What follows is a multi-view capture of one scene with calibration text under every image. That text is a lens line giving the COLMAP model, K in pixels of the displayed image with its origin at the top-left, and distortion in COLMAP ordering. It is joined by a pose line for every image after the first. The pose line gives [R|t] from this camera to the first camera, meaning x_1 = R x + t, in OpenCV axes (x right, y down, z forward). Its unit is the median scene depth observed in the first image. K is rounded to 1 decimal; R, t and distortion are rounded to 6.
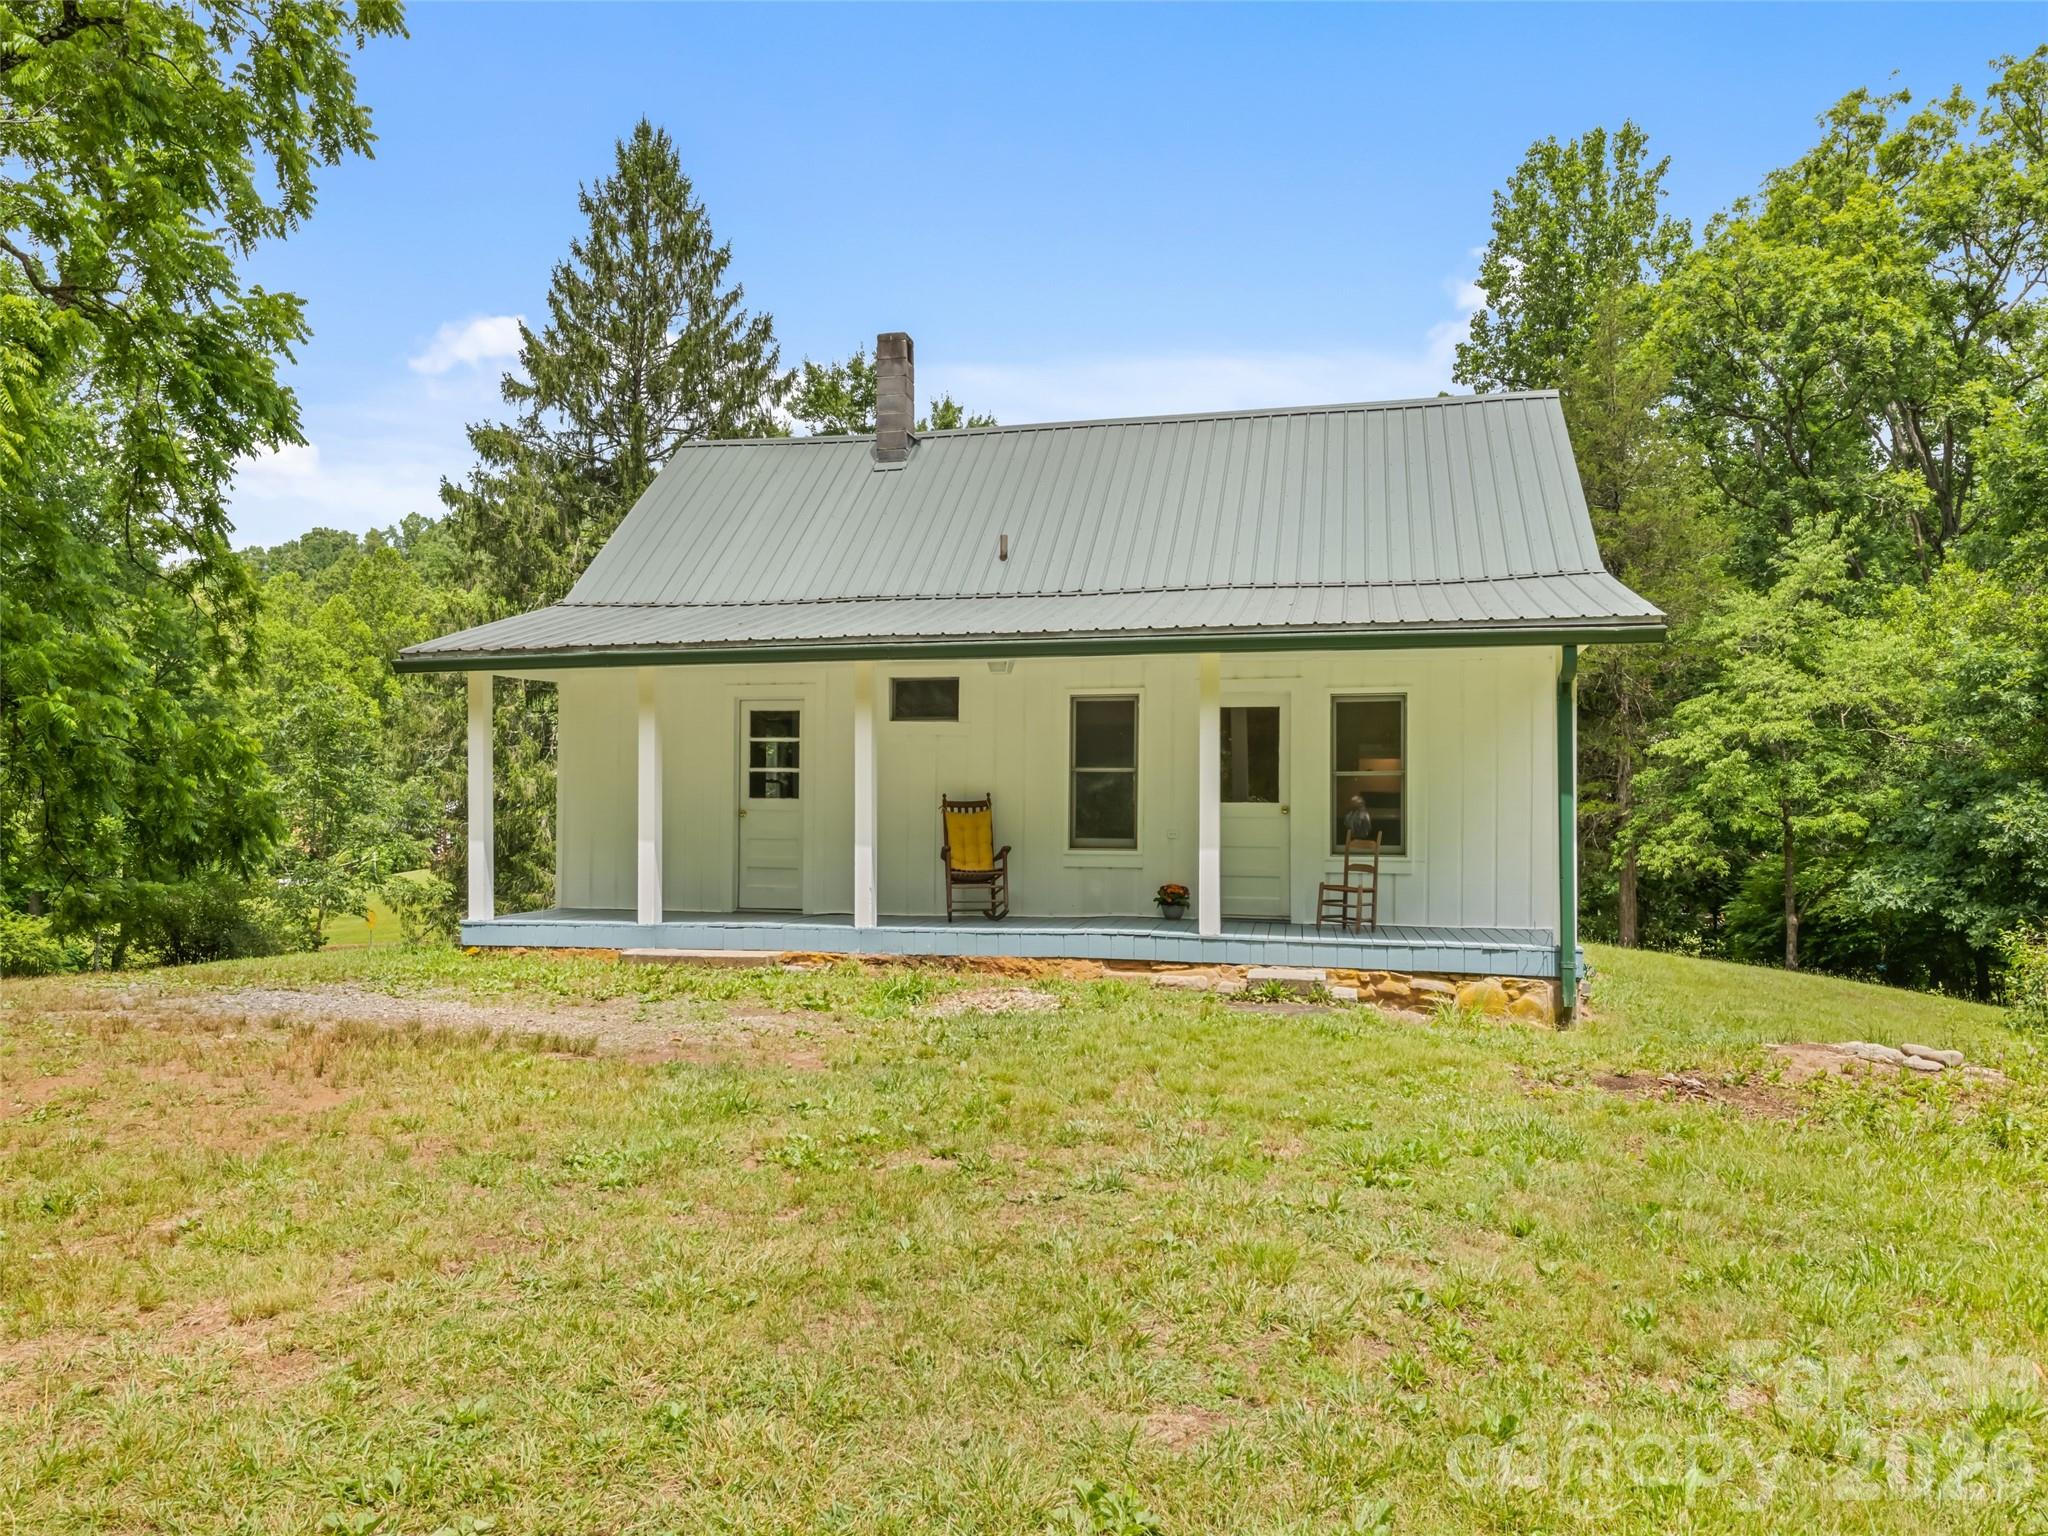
lens RADIAL K [[1466.9, 0, 1024.0], [0, 1466.9, 768.0], [0, 0, 1]] dist [0.004774, 0.000717]
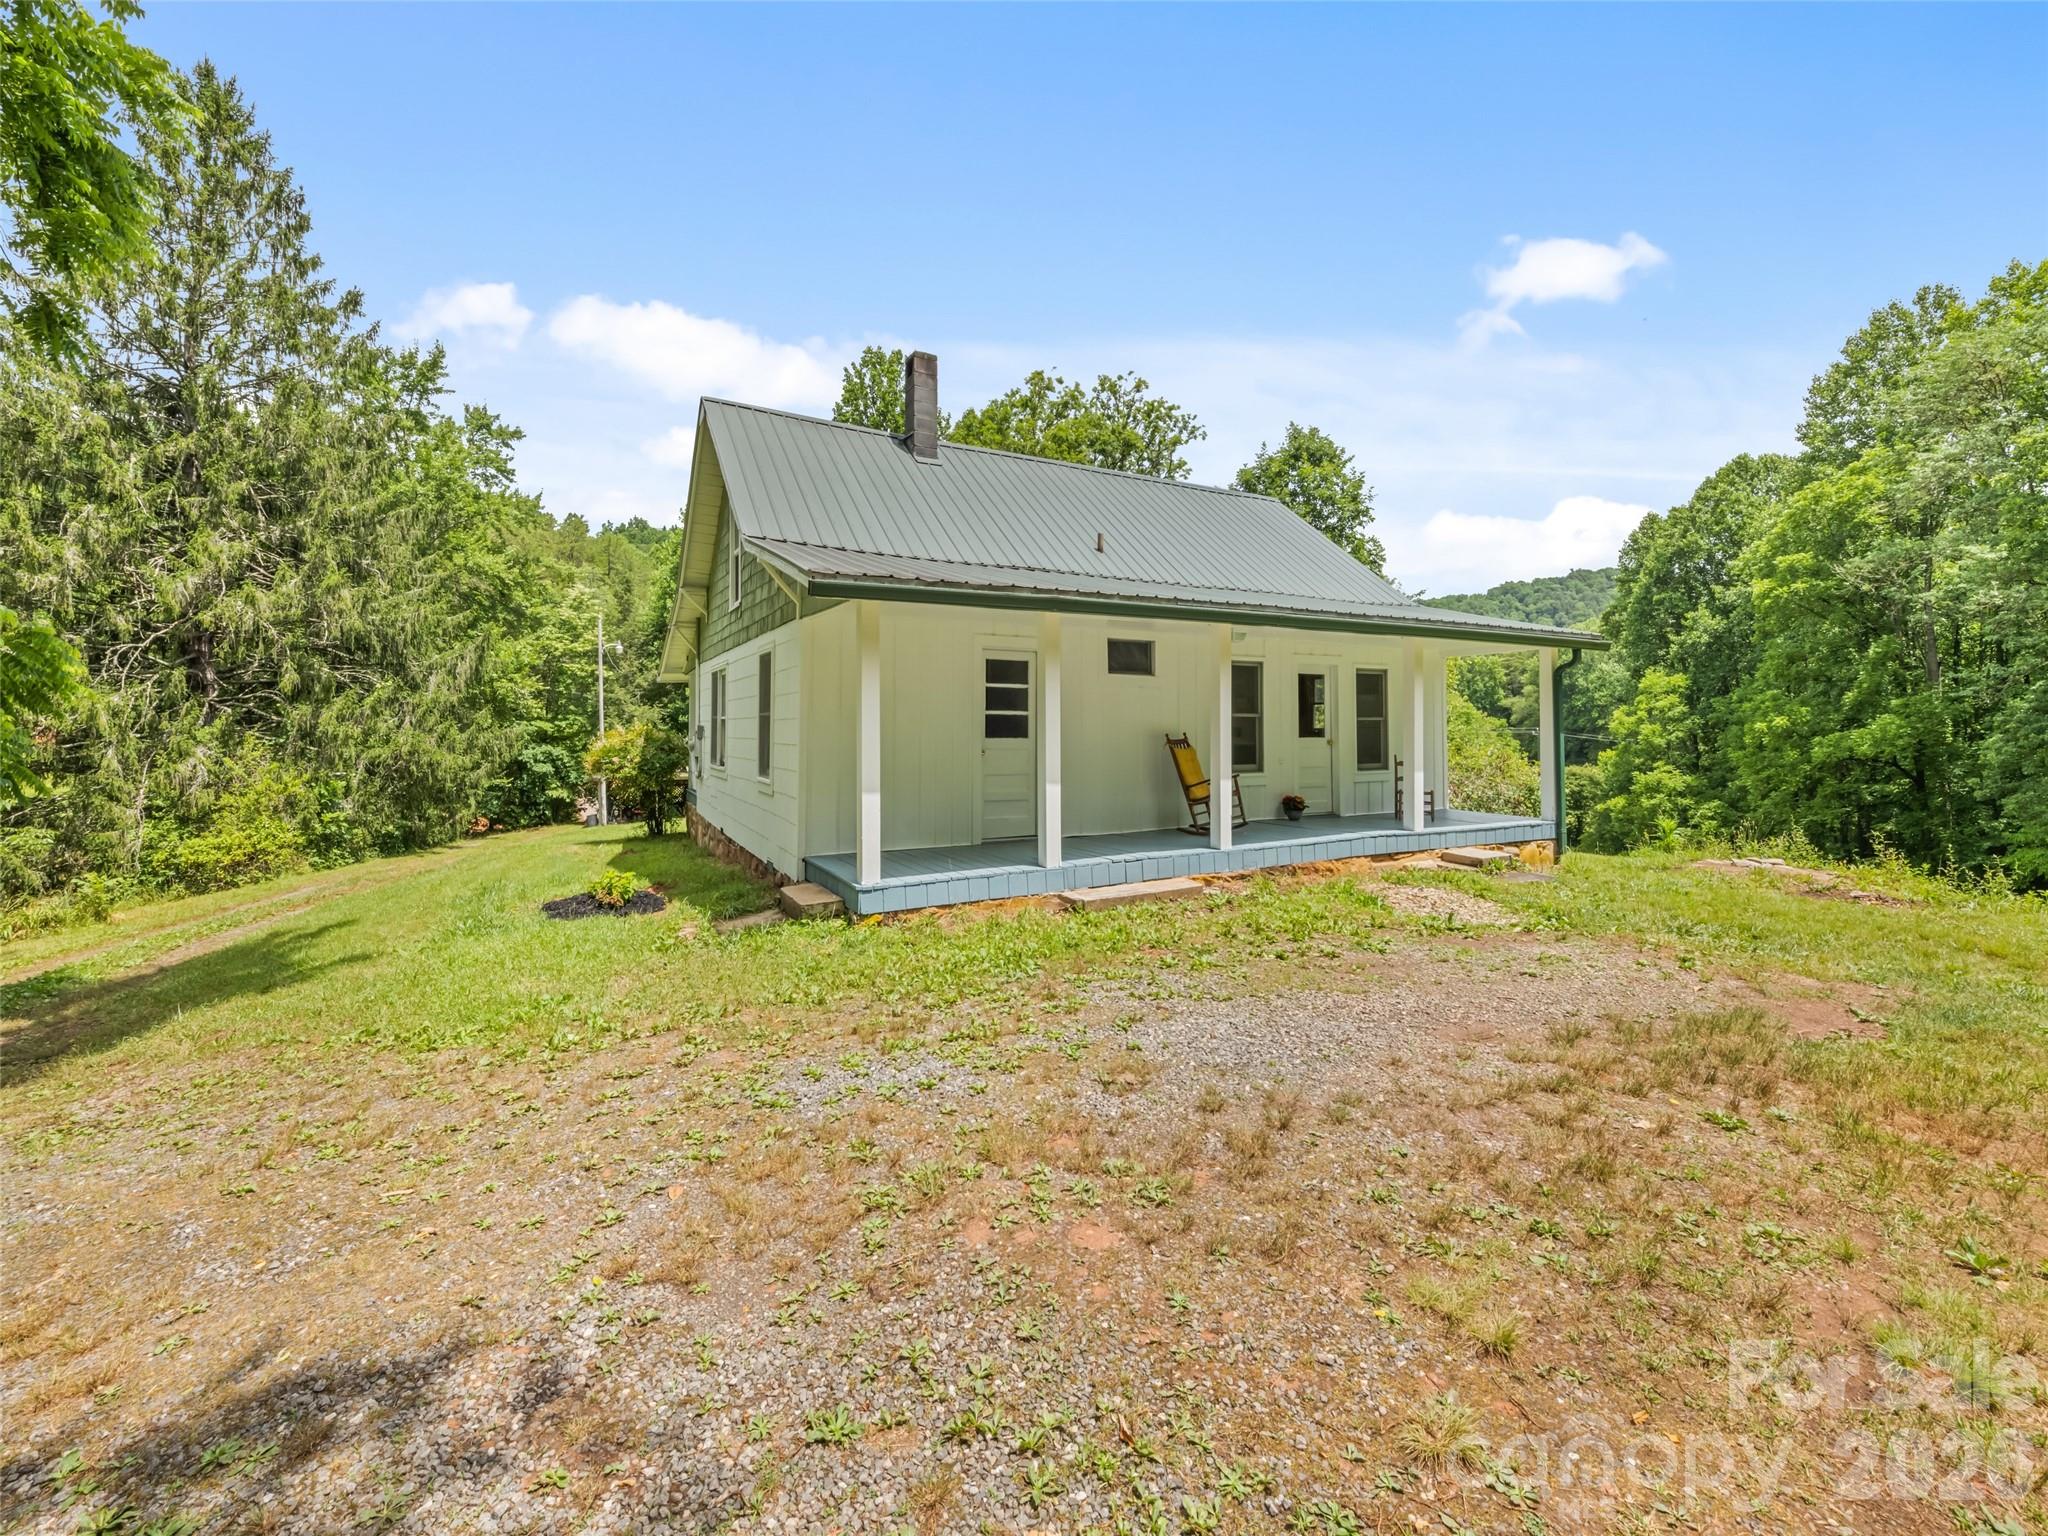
lens RADIAL K [[817.1, 0, 1023.0], [0, 817.1, 724.5], [0, 0, 1]] dist [0.018198, 0.000021]
pose [[0.753426, -0.002093, 0.657530, -0.589808], [-0.013109, 0.999748, 0.018204, -0.001427], [-0.657402, -0.022335, 0.753209, 0.540977]]
